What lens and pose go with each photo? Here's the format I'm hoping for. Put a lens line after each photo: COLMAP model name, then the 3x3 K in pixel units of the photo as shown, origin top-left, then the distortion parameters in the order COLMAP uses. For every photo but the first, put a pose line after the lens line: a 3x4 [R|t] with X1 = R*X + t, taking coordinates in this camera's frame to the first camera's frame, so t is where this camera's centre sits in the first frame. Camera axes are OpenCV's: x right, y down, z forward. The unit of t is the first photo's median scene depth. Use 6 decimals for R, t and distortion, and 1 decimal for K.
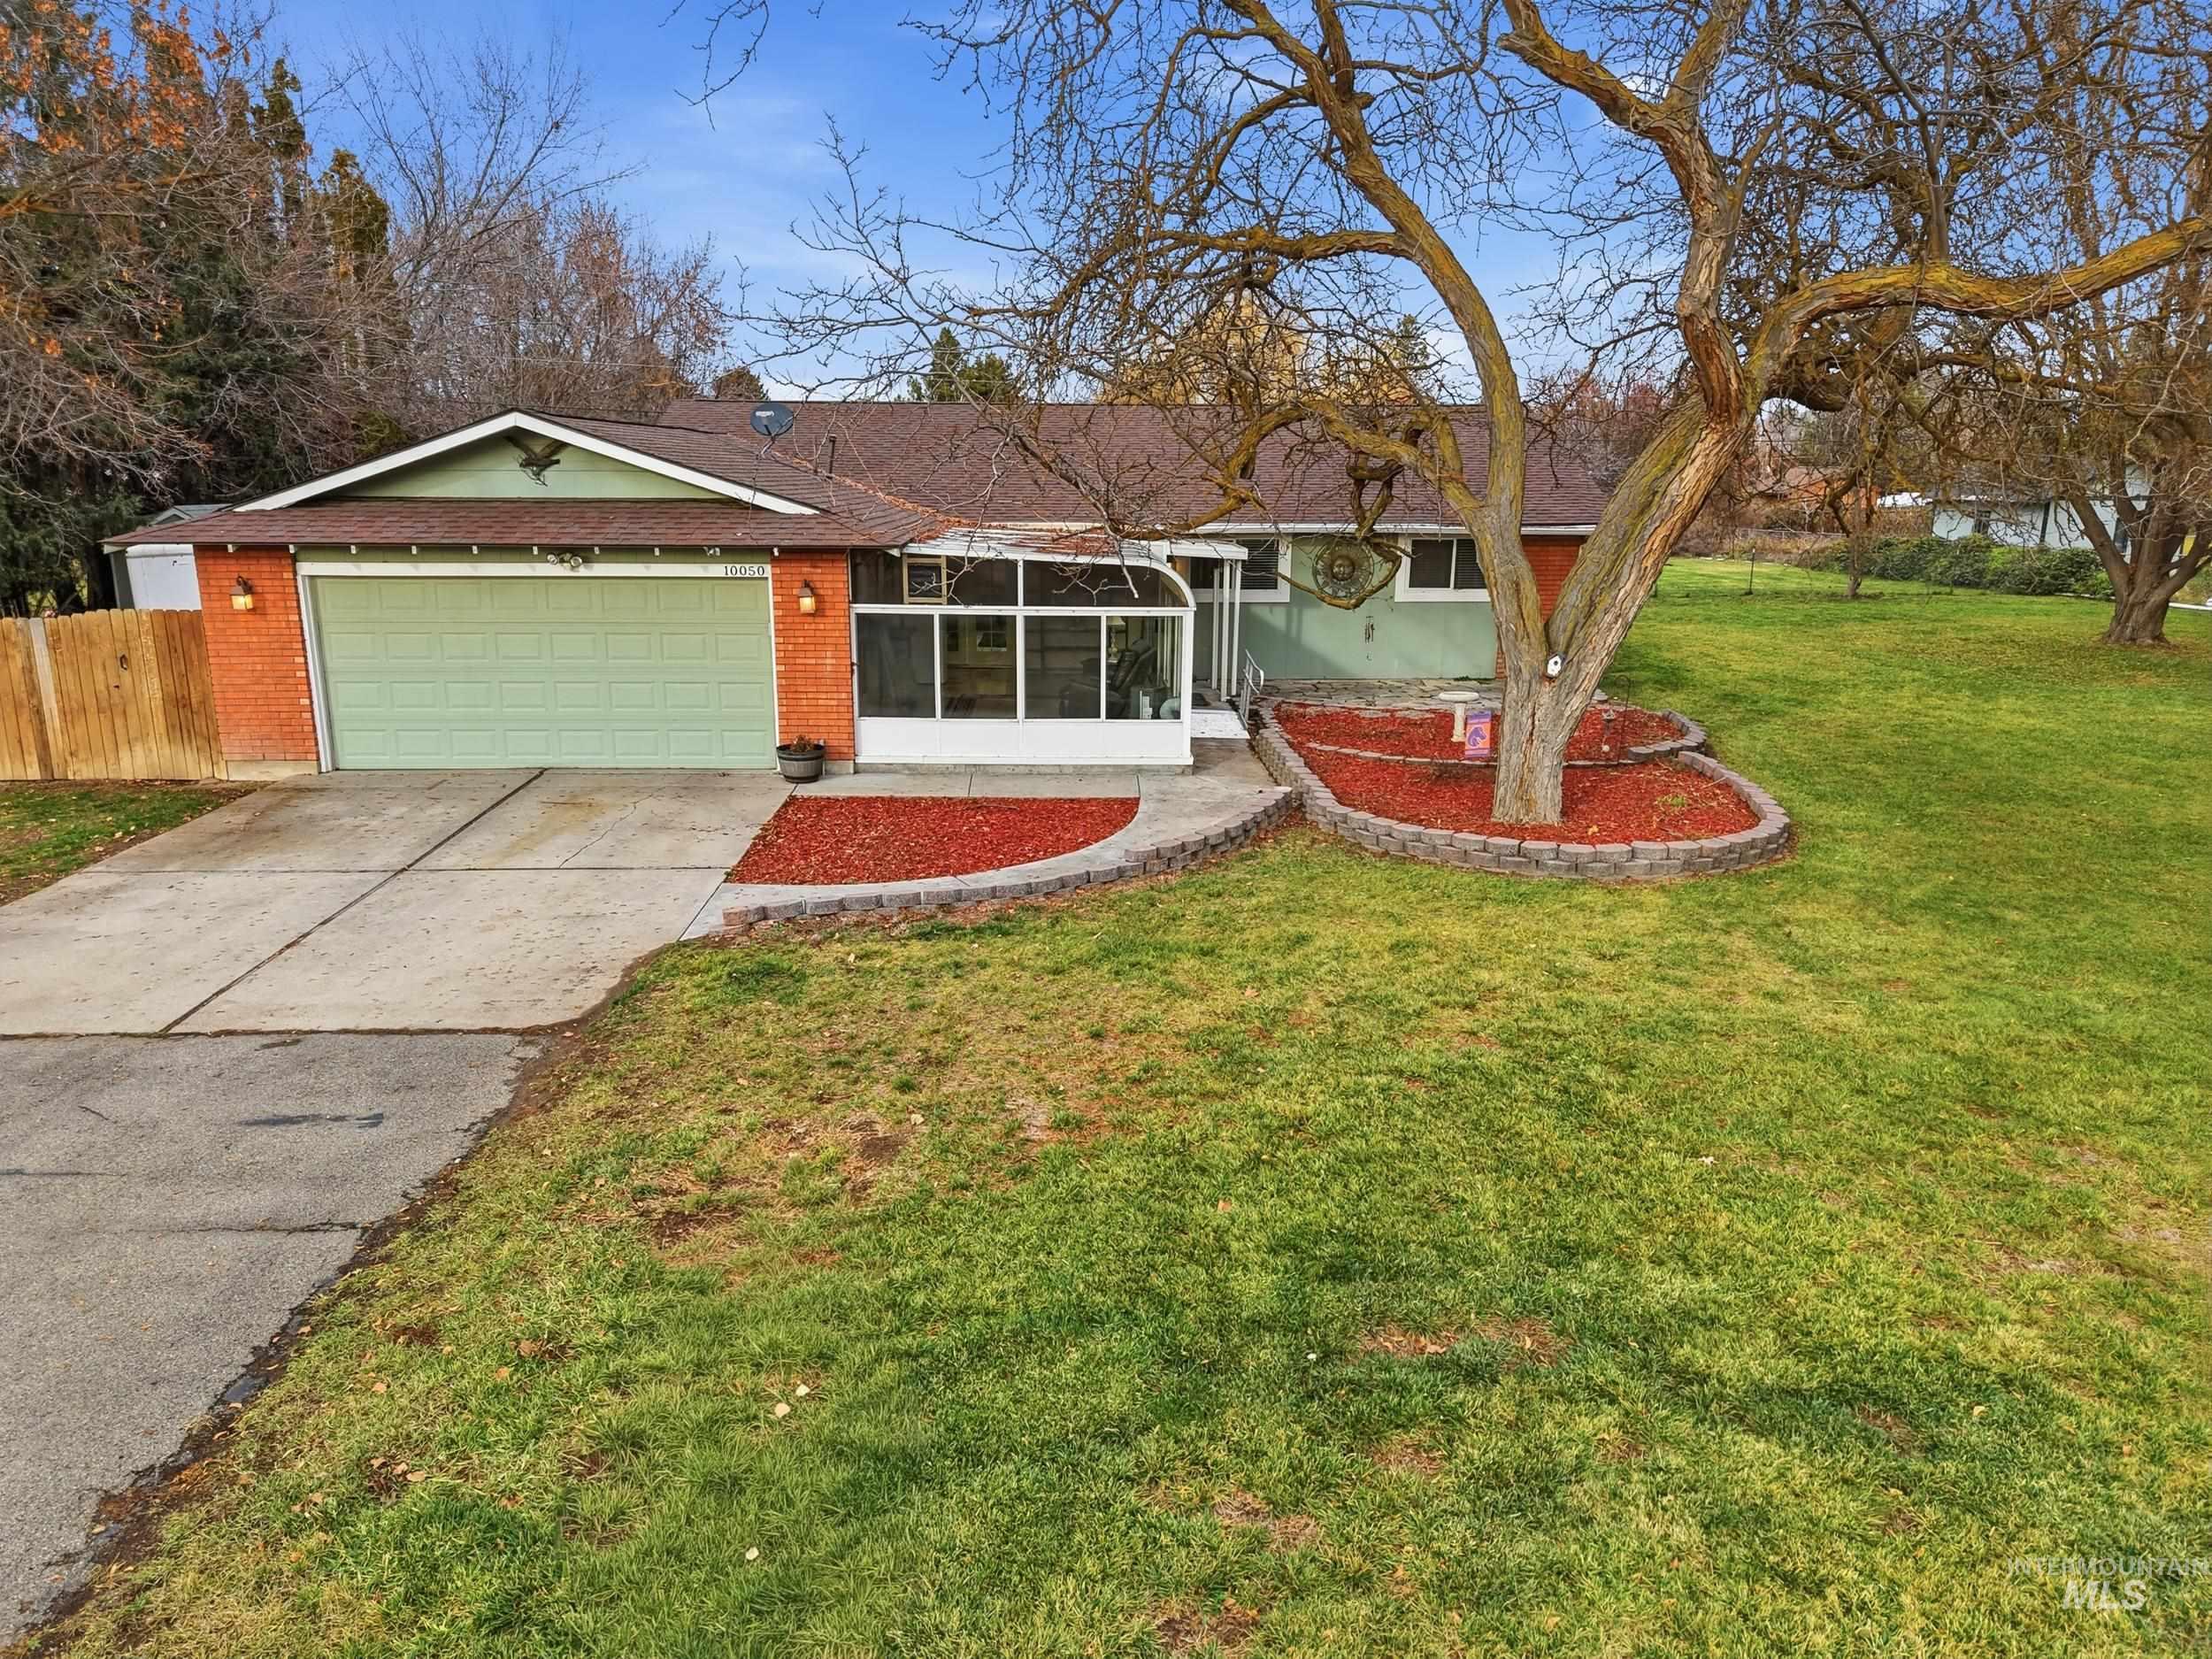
lens RADIAL K [[1474.7, 0, 1092.3], [0, 1474.7, 834.8], [0, 0, 1]] dist [0.010869, -0.009059]
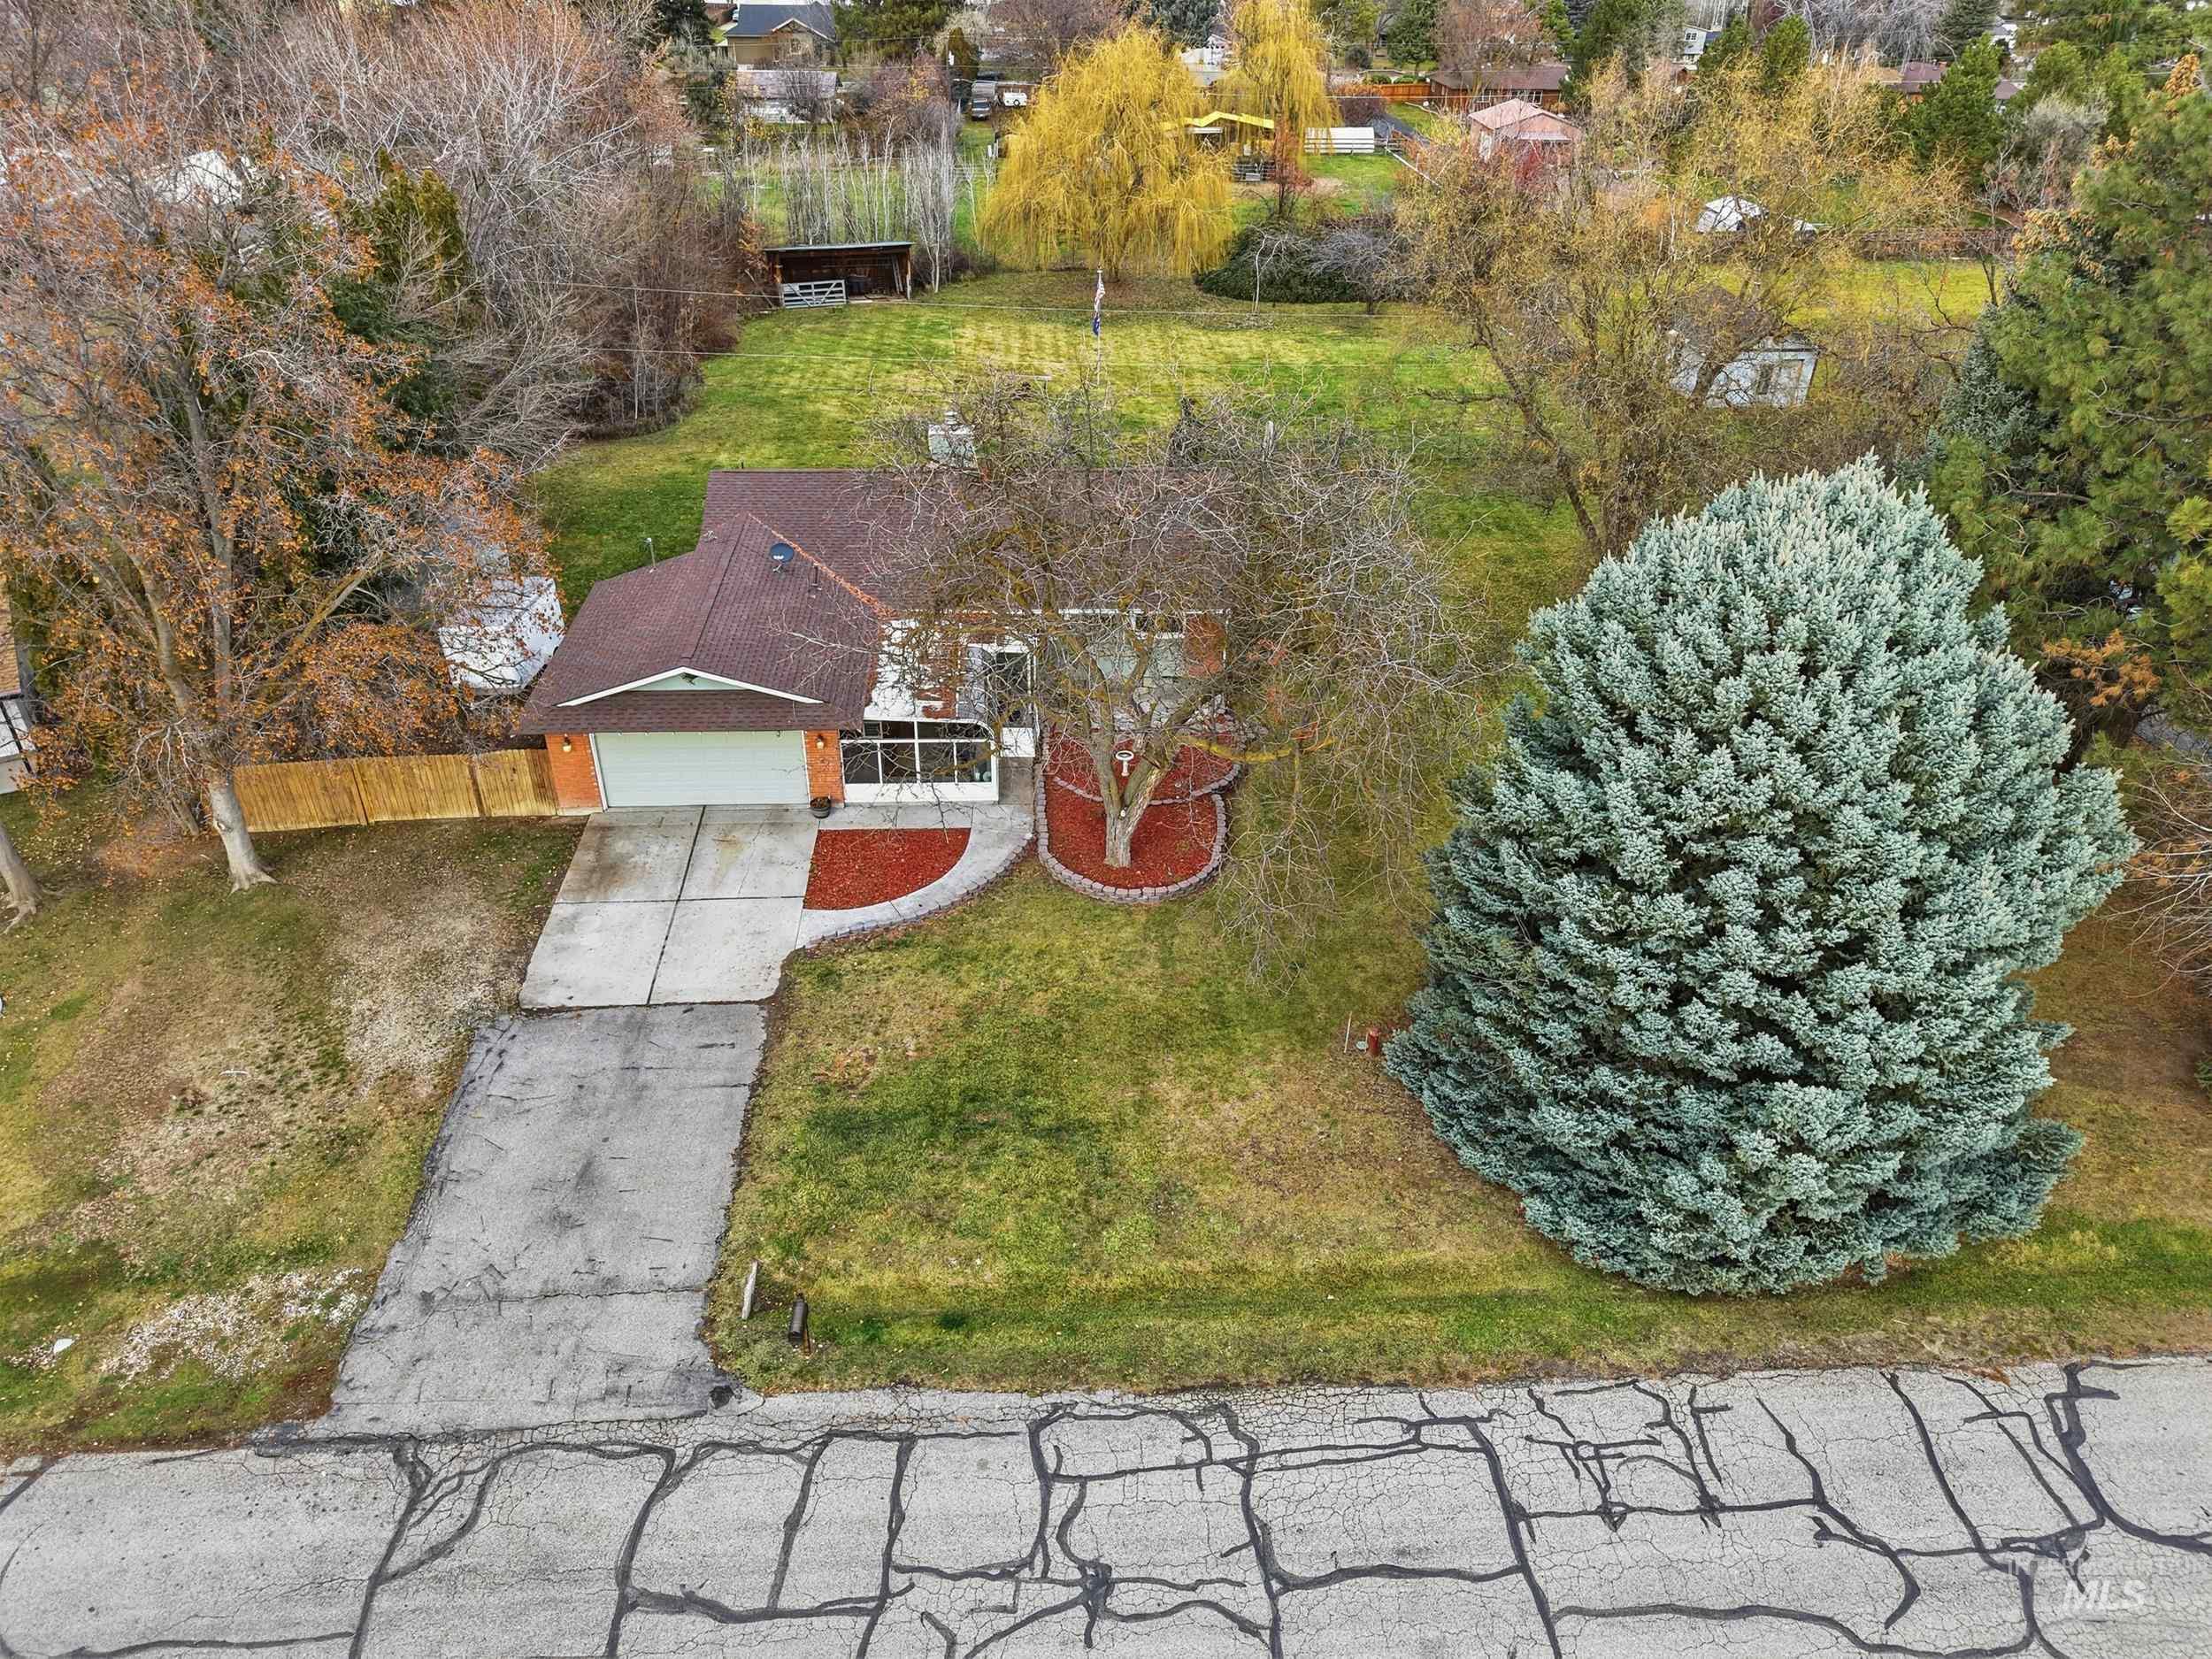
lens RADIAL K [[1474.7, 0, 1110.7], [0, 1474.7, 831.2], [0, 0, 1]] dist [0.010869, -0.009059]
pose [[0.999416, -0.011819, 0.032052, 0.255420], [0.000934, 0.947351, 0.320195, -1.096523], [-0.034148, -0.319978, 0.946809, -1.728640]]
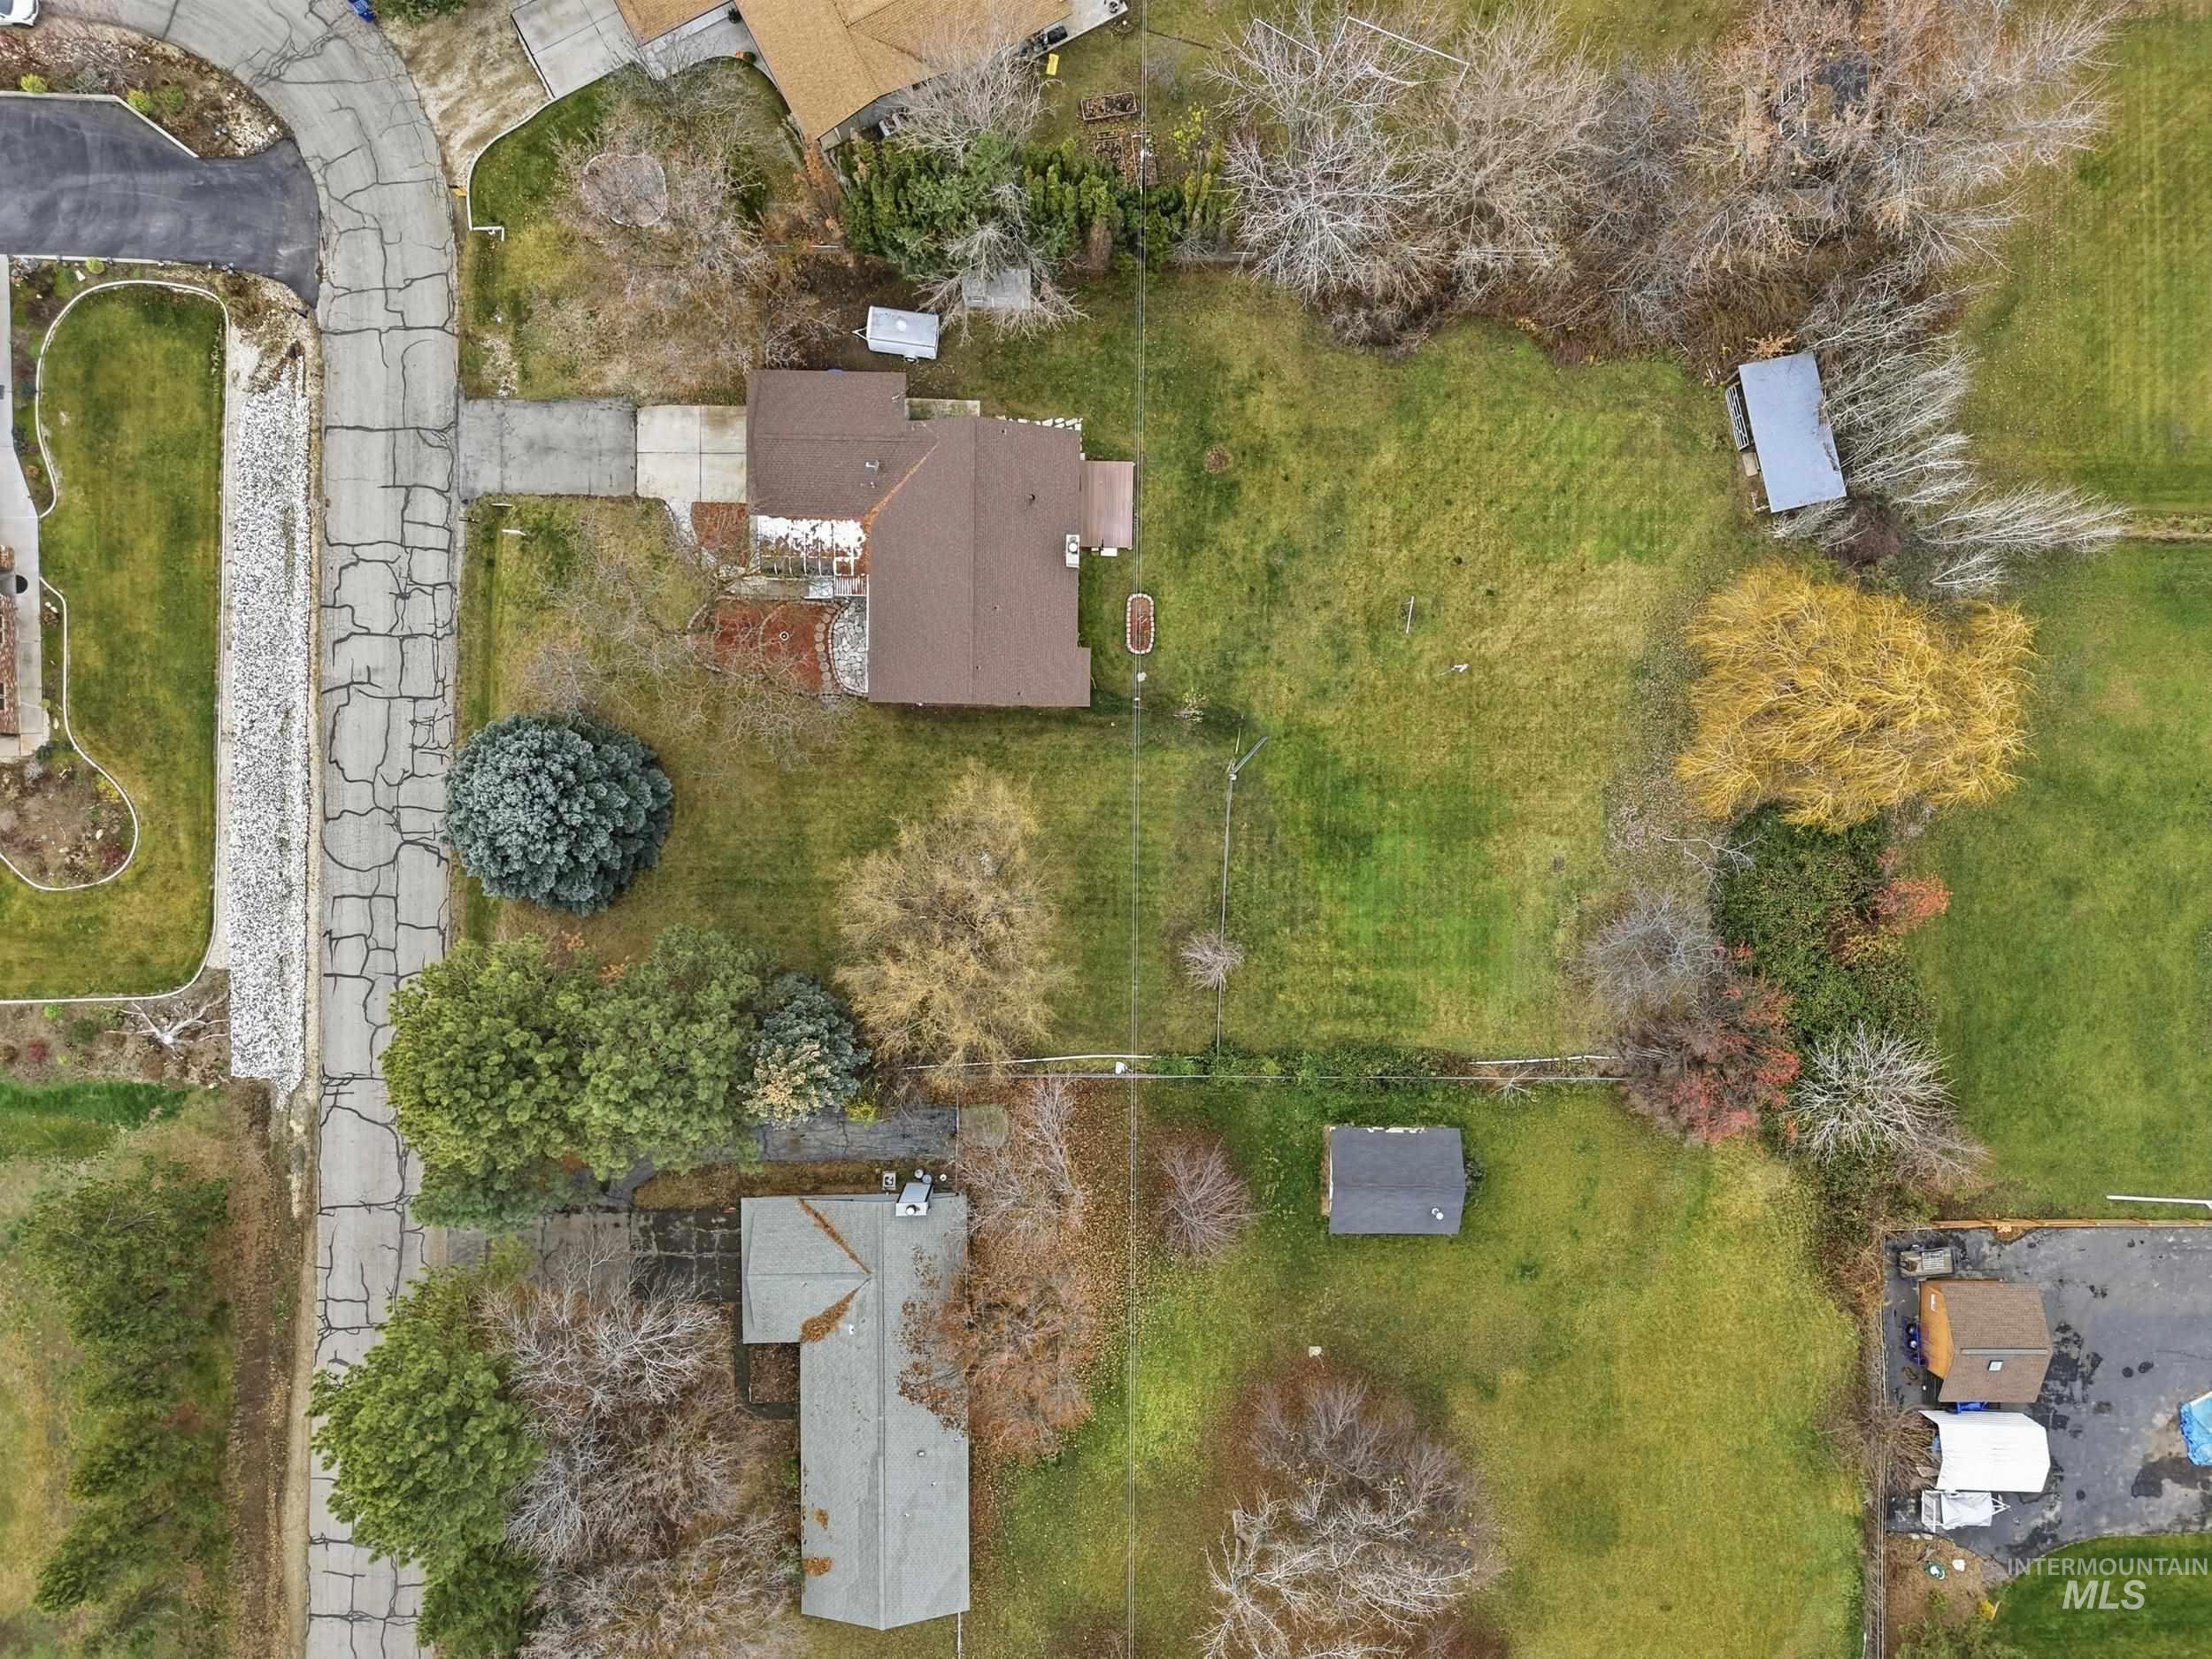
lens RADIAL K [[1474.7, 0, 1105.9], [0, 1474.7, 821.6], [0, 0, 1]] dist [0.010869, -0.009059]
pose [[-0.039523, 0.999196, 0.006756, 1.279036], [-0.274805, -0.017369, 0.961343, -8.202335], [0.960687, 0.036138, 0.275270, 1.163645]]
